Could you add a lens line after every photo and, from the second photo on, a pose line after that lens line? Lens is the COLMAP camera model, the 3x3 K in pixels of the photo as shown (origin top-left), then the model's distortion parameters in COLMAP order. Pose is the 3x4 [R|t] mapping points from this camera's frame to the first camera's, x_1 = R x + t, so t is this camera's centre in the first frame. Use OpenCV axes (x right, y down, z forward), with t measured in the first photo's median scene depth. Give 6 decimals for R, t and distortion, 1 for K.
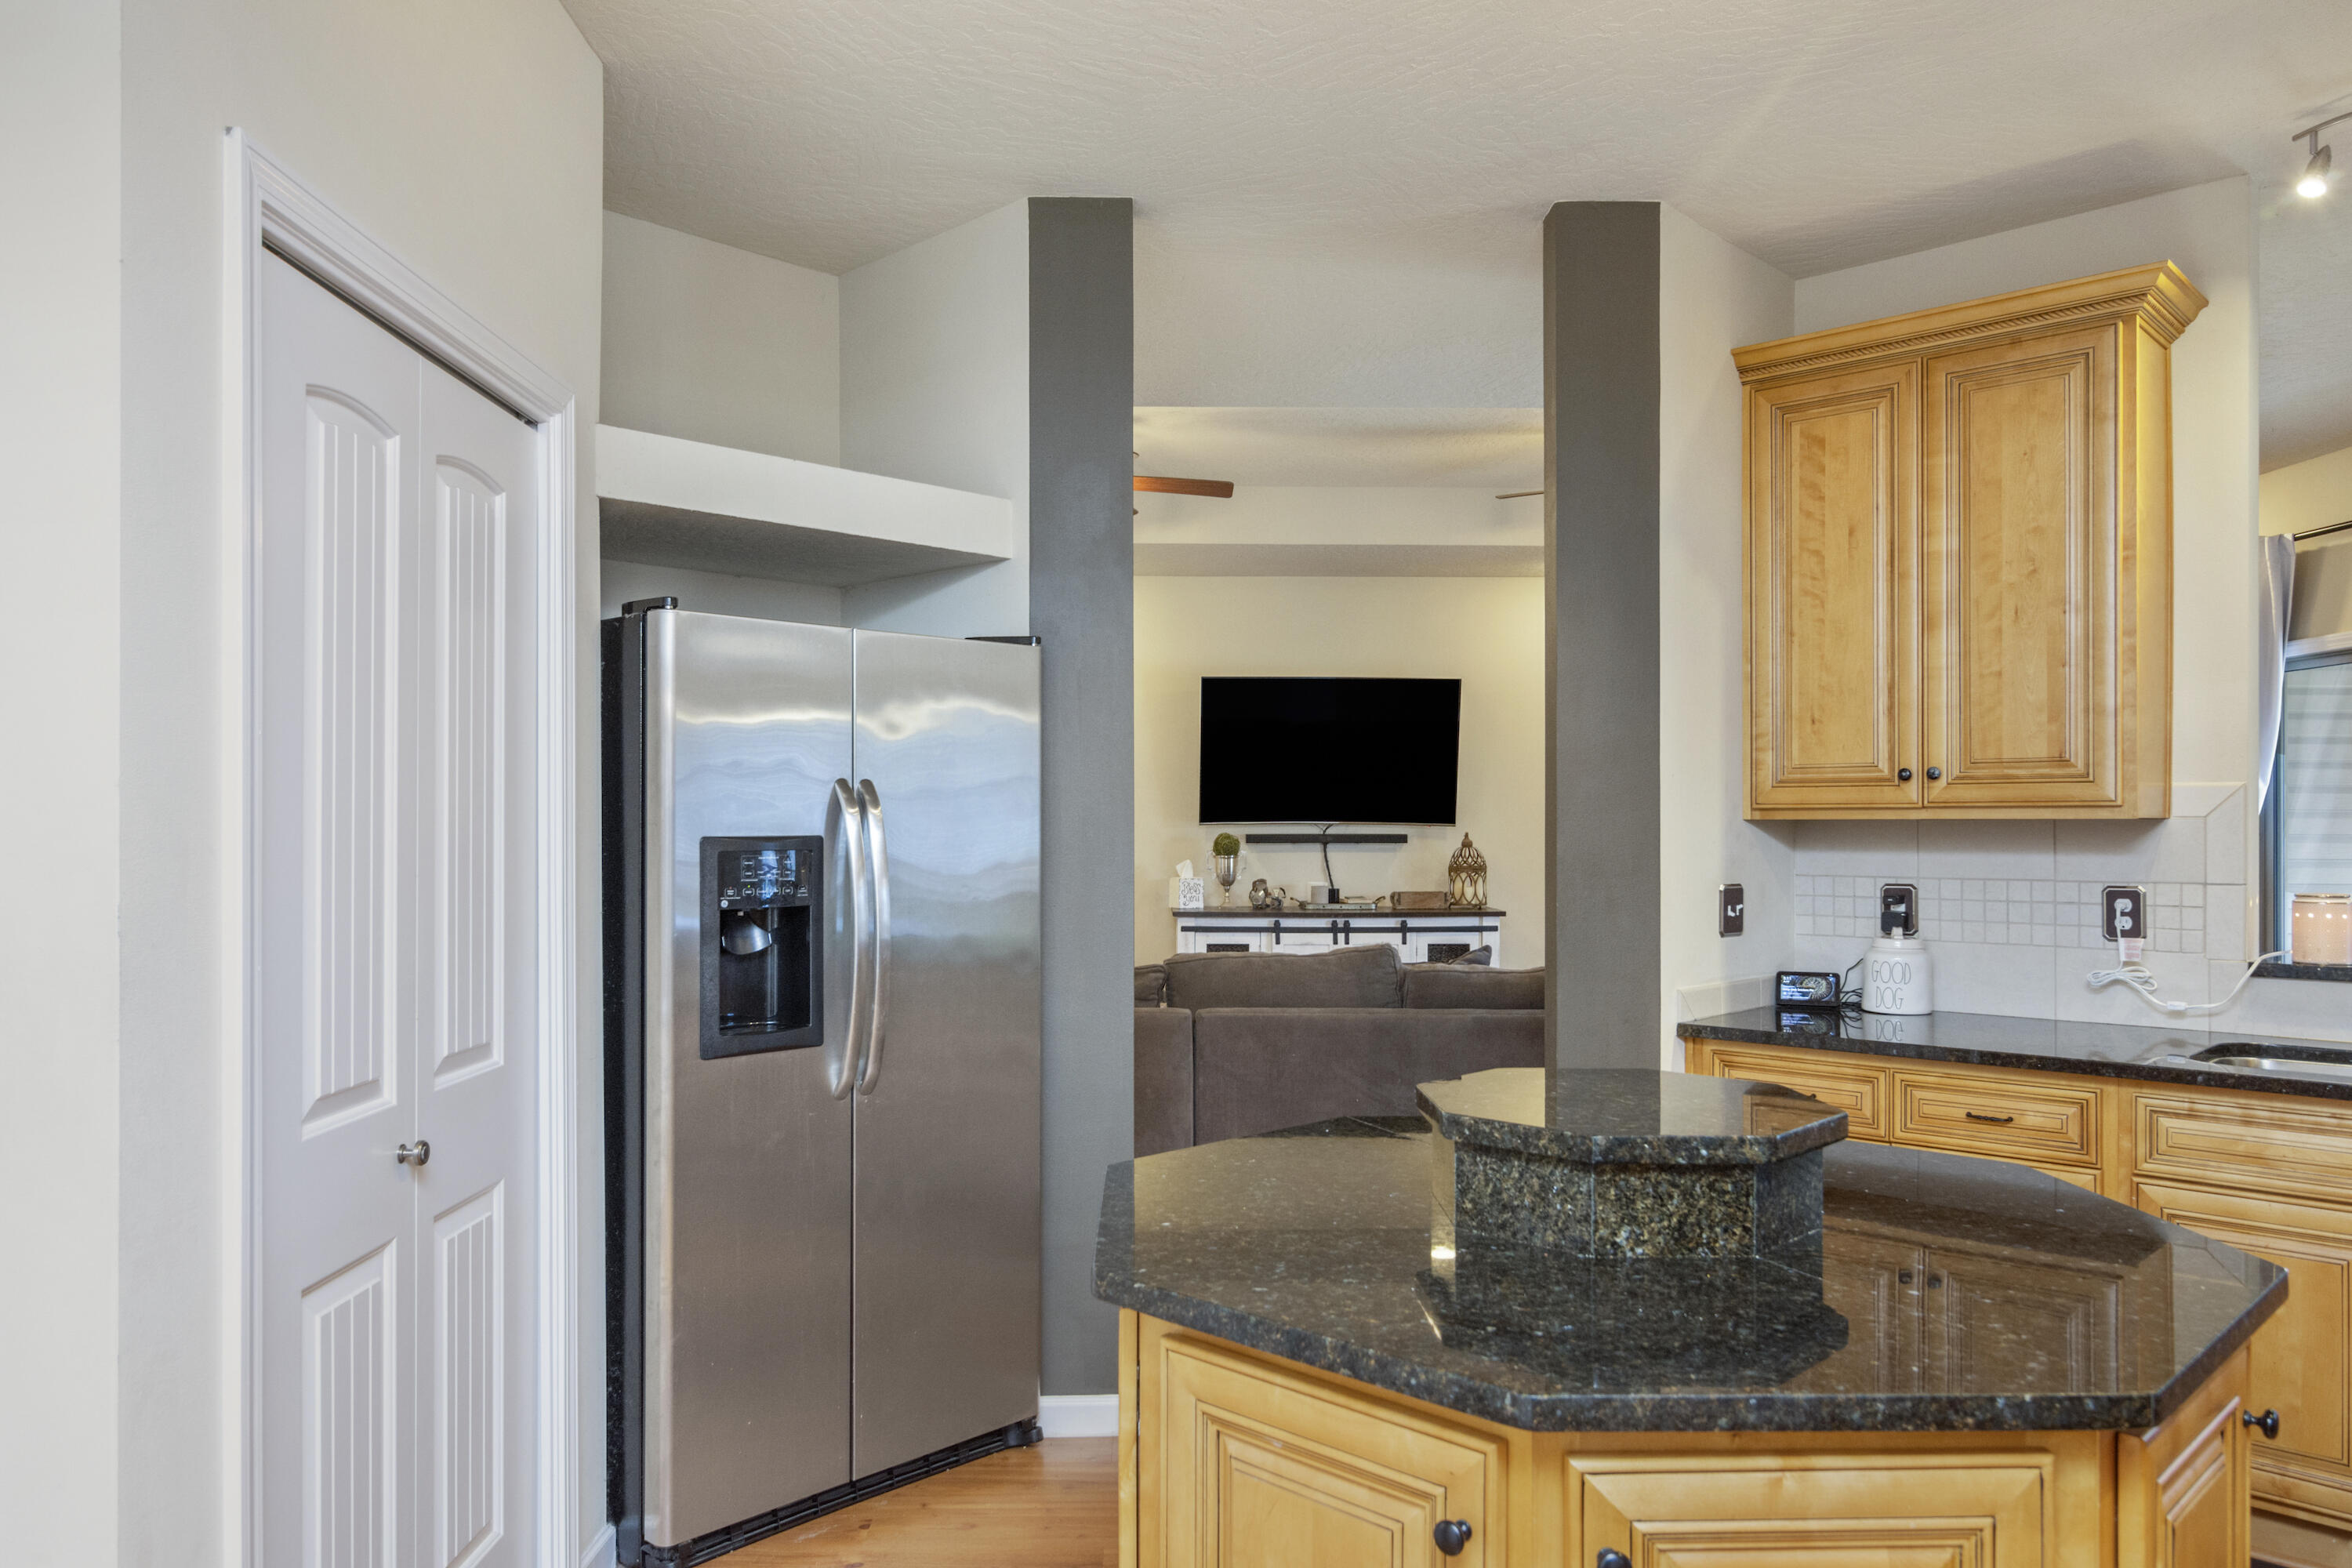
lens RADIAL K [[1609.3, 0, 1161.6], [0, 1609.3, 816.7], [0, 0, 1]] dist [-0.001483, -0.001165]
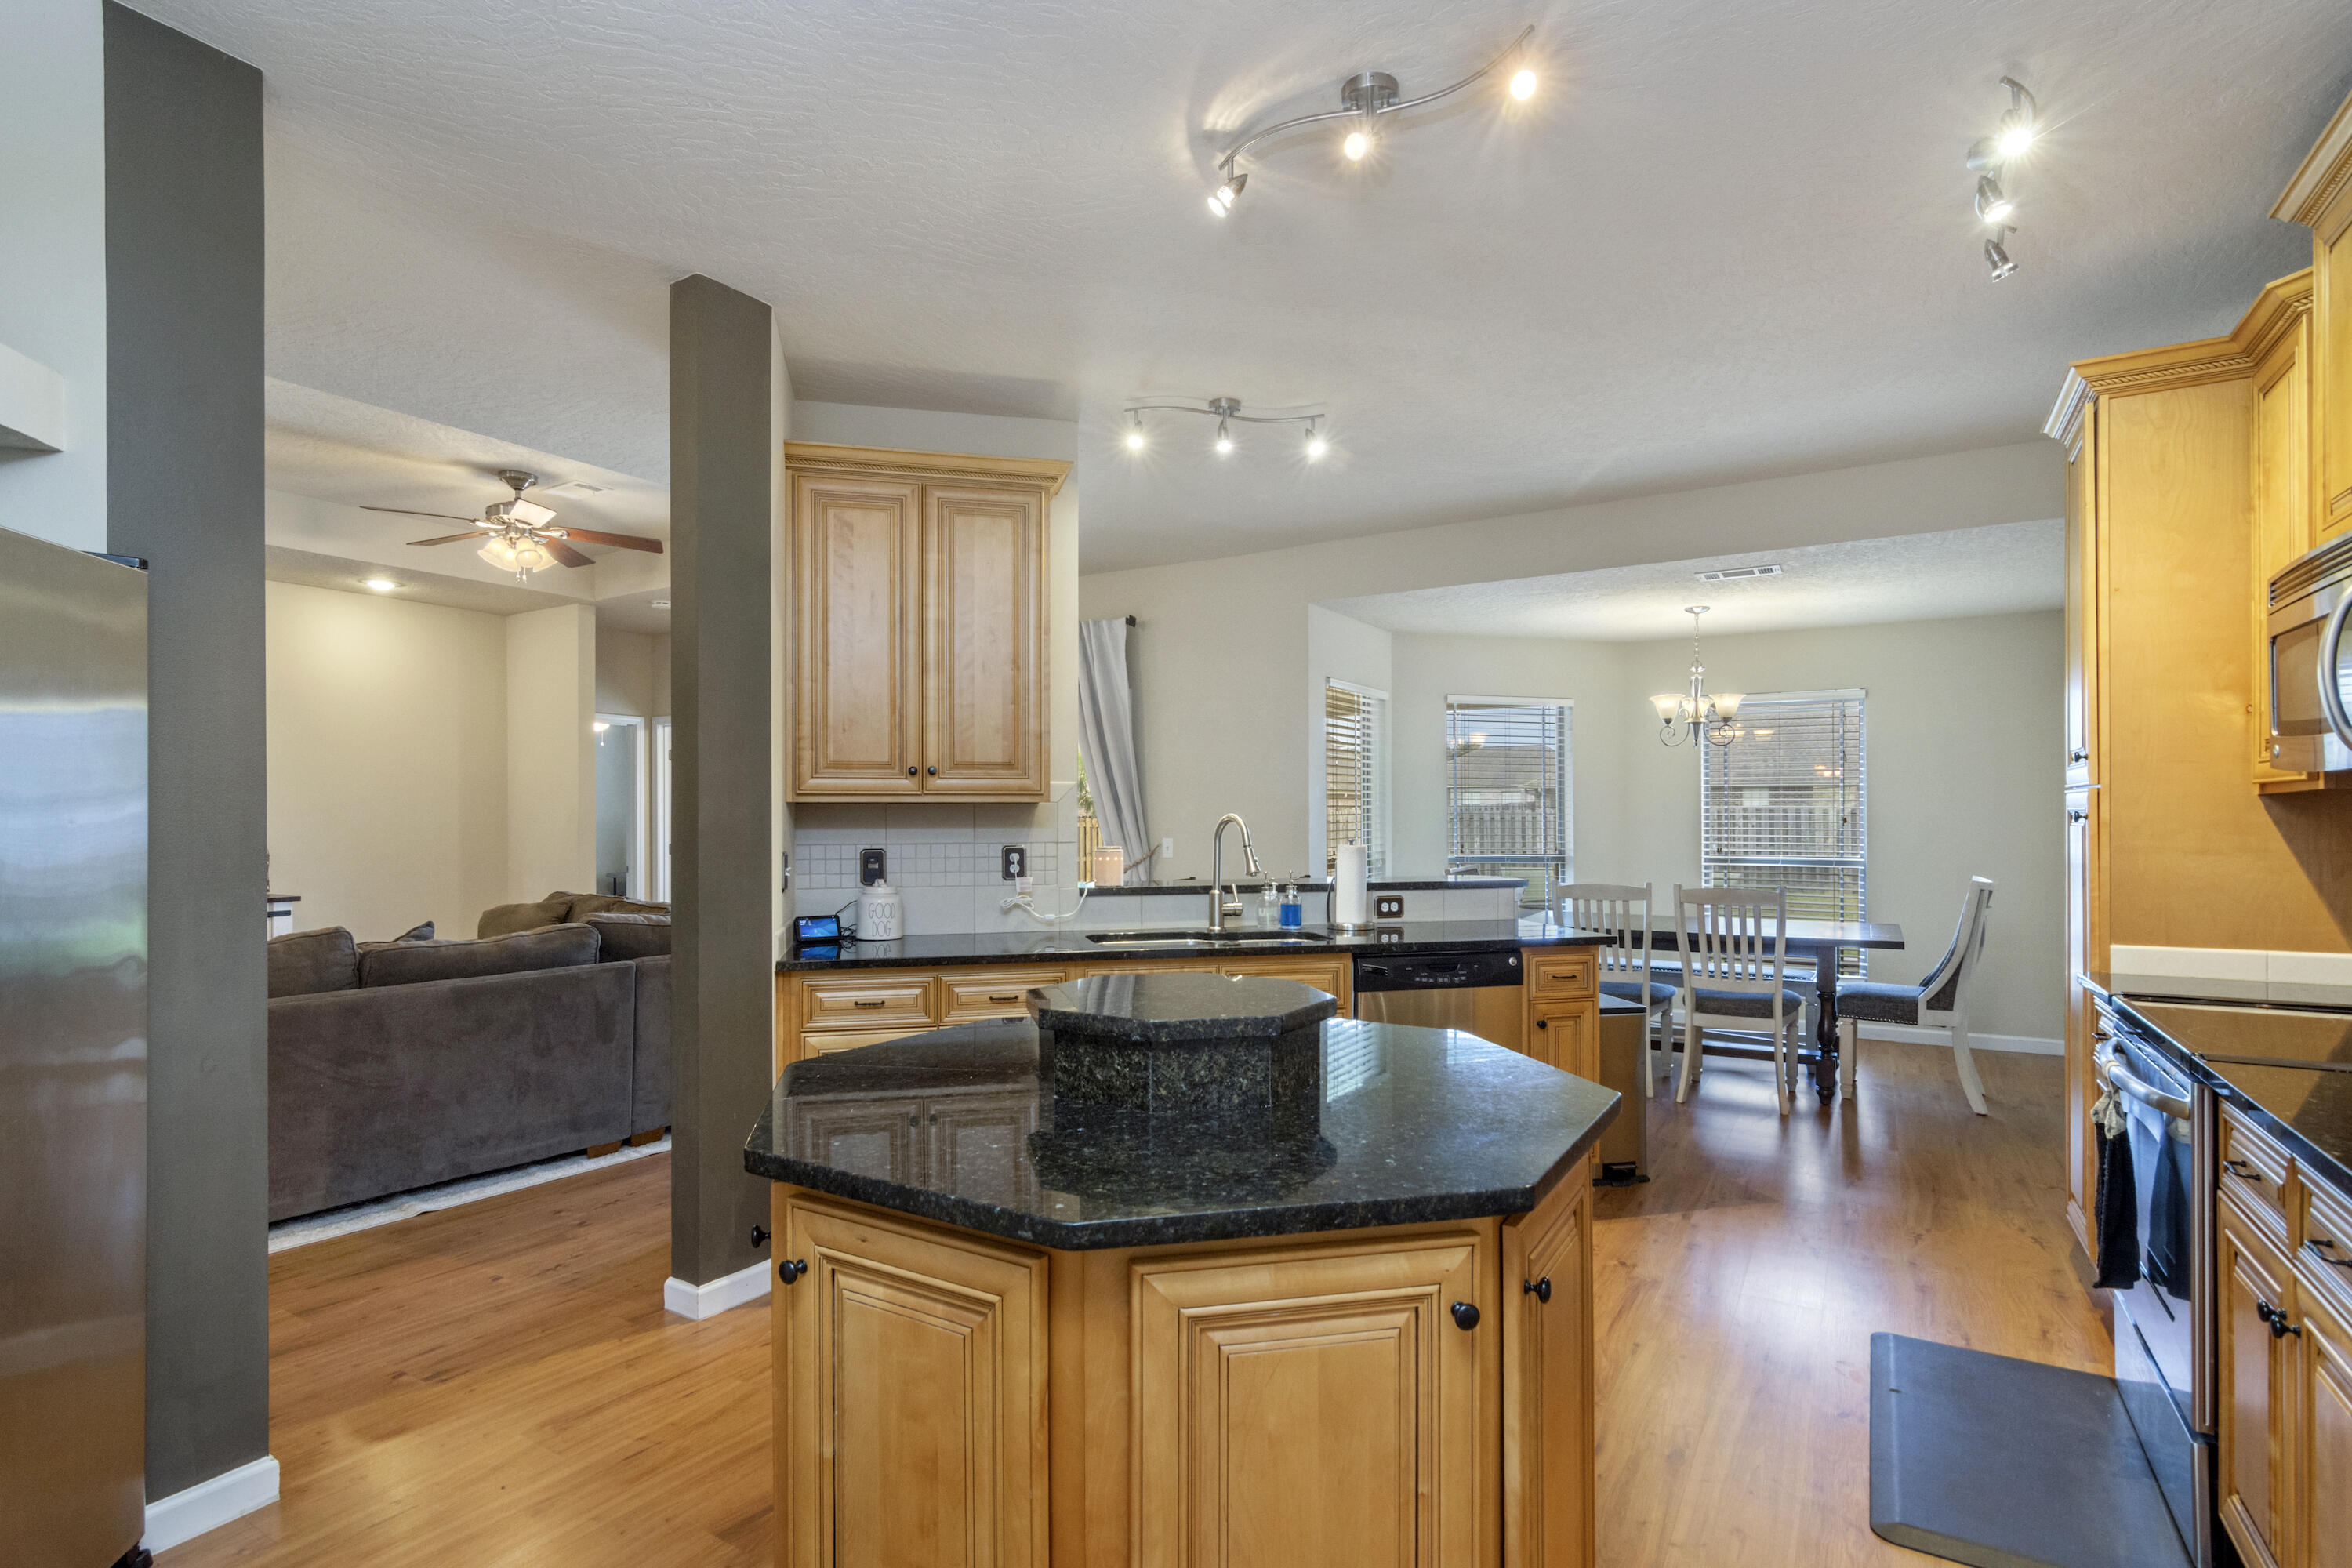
lens RADIAL K [[1135.0, 0, 1171.4], [0, 1135.0, 815.8], [0, 0, 1]] dist [0.000138, 0.000058]
pose [[0.536381, 0.001357, 0.843975, -0.256588], [-0.000159, 0.999999, -0.001507, 0.014762], [-0.843976, 0.000674, 0.536380, 0.250337]]
